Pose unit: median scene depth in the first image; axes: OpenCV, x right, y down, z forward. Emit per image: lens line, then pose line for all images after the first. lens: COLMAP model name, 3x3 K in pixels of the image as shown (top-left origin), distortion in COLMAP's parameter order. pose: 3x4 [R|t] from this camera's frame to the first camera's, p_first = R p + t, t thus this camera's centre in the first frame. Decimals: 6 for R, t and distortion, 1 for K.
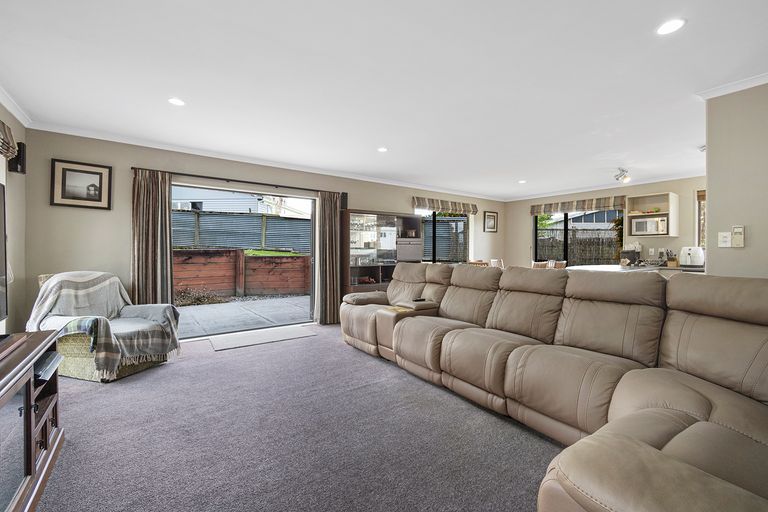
lens RADIAL K [[324.8, 0, 383.5], [0, 324.8, 252.1], [0, 0, 1]] dist [-0.000860, 0.000029]
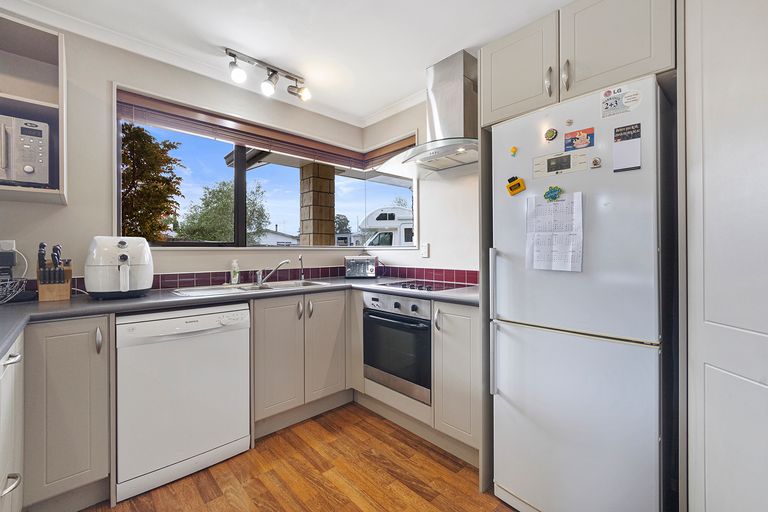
lens RADIAL K [[324.8, 0, 383.5], [0, 324.8, 252.1], [0, 0, 1]] dist [-0.000860, 0.000029]
pose [[-0.112093, -0.001989, 0.993696, 0.459530], [0.006078, 0.999978, 0.002687, 0.001180], [-0.993679, 0.006341, -0.112078, 0.606300]]
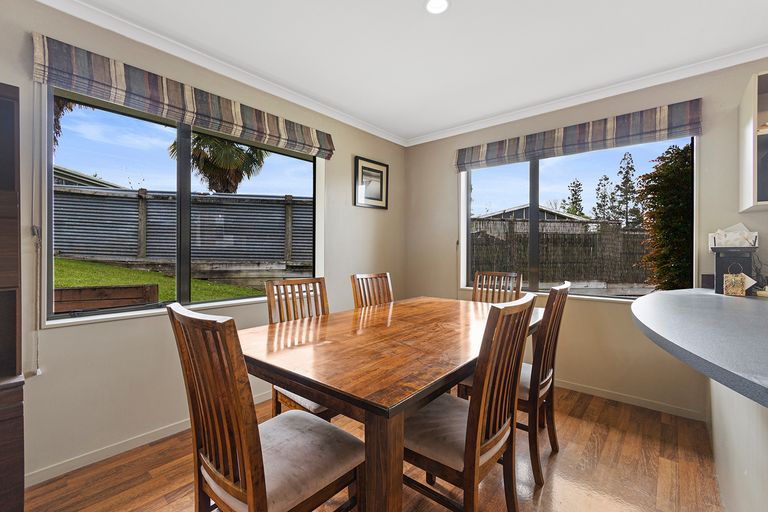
lens RADIAL K [[334.7, 0, 384.0], [0, 334.7, 256.0], [0, 0, 1]] dist [-0.000382, 0.000093]
pose [[0.973757, -0.003776, 0.227558, 0.291101], [0.002356, 0.999976, 0.006511, -0.000452], [-0.227577, -0.005804, 0.973743, 0.669556]]
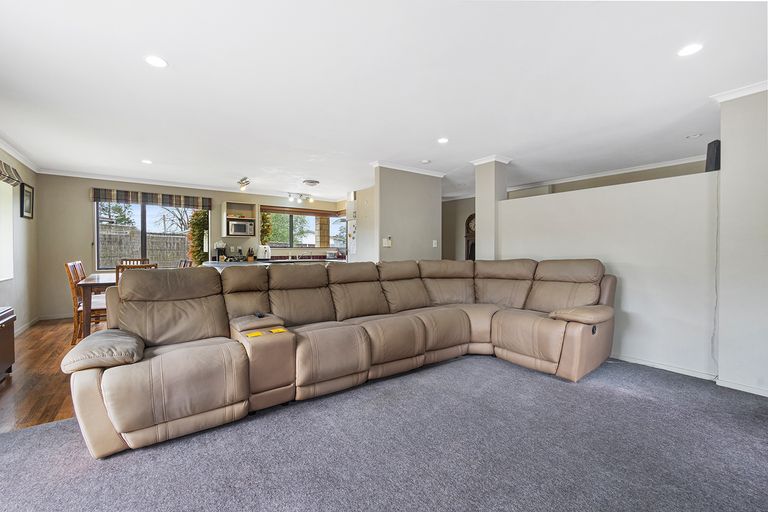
lens RADIAL K [[324.8, 0, 383.5], [0, 324.8, 252.1], [0, 0, 1]] dist [-0.000860, 0.000029]
pose [[0.010253, -0.010781, 0.999889, -0.334283], [0.004466, 0.999932, 0.010735, -0.001026], [-0.999937, 0.004356, 0.010300, 0.379388]]
